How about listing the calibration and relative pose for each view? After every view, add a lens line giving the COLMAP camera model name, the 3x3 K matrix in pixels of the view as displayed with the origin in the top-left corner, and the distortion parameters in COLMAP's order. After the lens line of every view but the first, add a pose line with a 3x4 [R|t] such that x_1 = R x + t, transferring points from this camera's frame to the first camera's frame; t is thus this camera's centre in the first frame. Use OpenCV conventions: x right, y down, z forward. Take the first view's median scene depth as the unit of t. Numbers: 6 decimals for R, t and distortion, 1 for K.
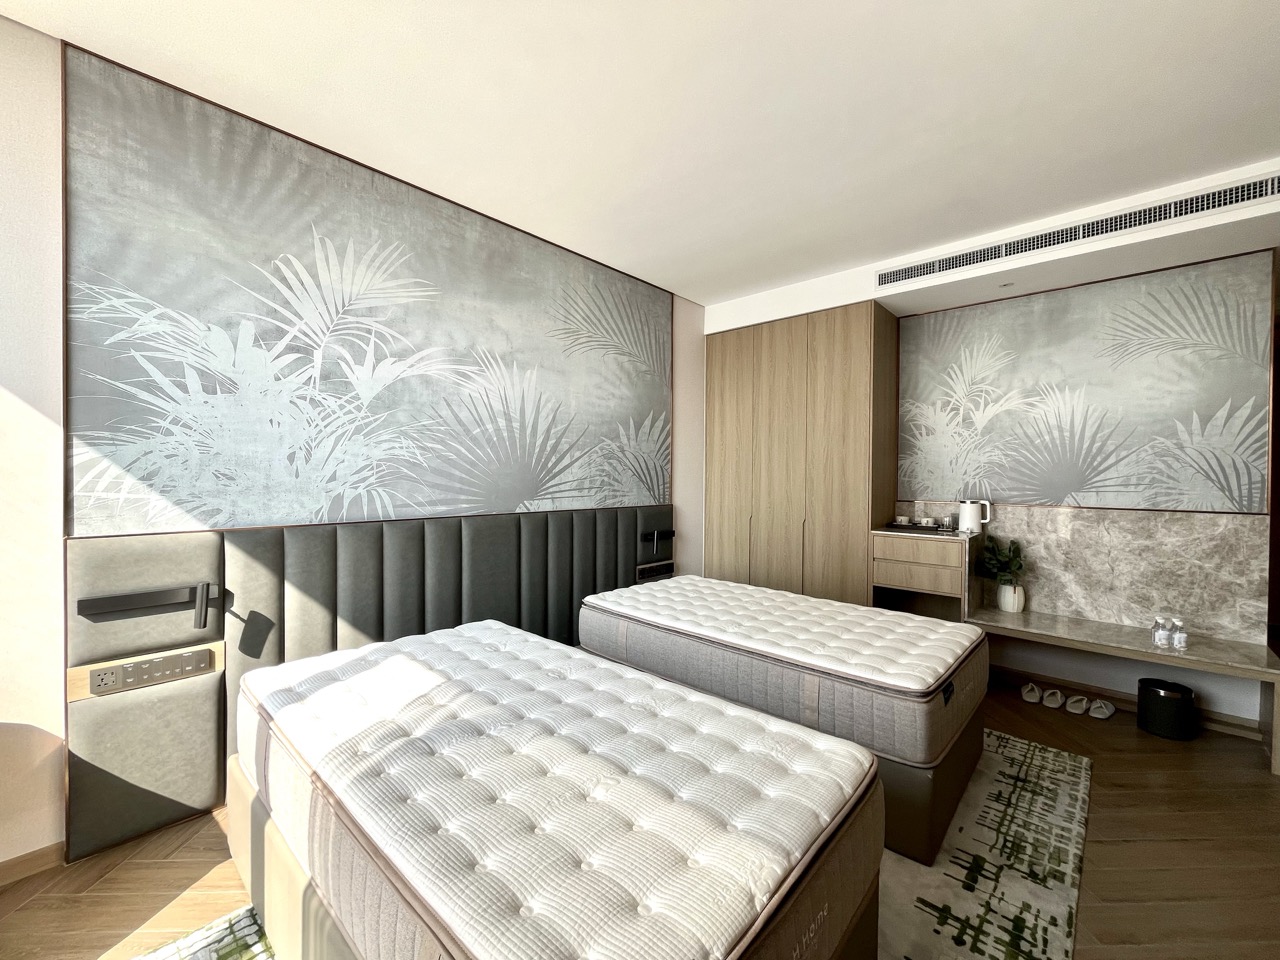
lens RADIAL K [[516.5, 0, 637.8], [0, 516.5, 483.6], [0, 0, 1]] dist [-0.000097, -0.000104]
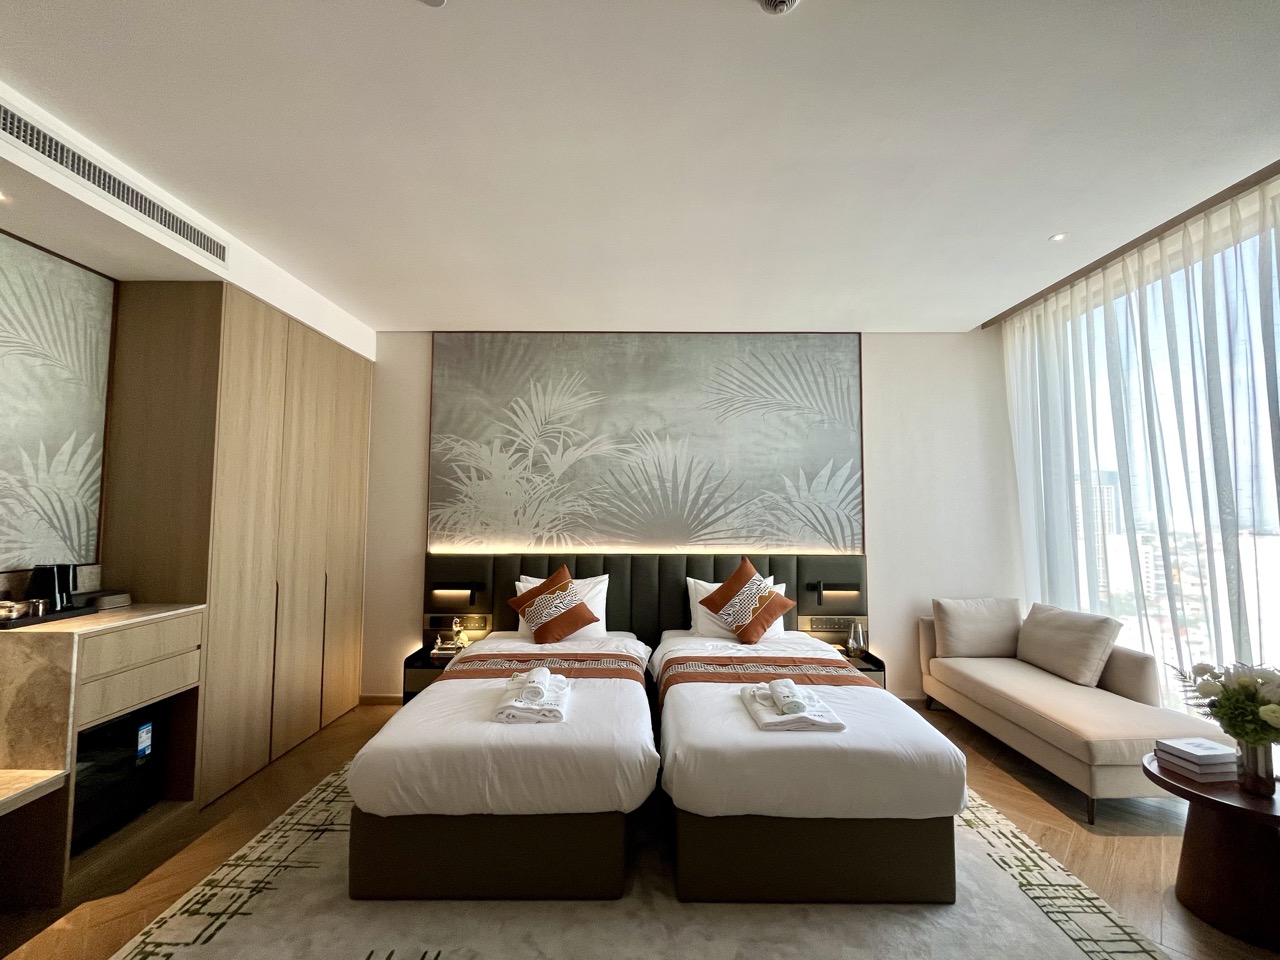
lens RADIAL K [[518.9, 0, 640.9], [0, 518.9, 483.7], [0, 0, 1]] dist [-0.001297, -0.000244]
pose [[0.677953, -0.041240, -0.733948, 0.758176], [-0.018485, 0.997153, -0.073105, -0.025817], [0.734873, 0.063129, 0.675260, 0.115048]]
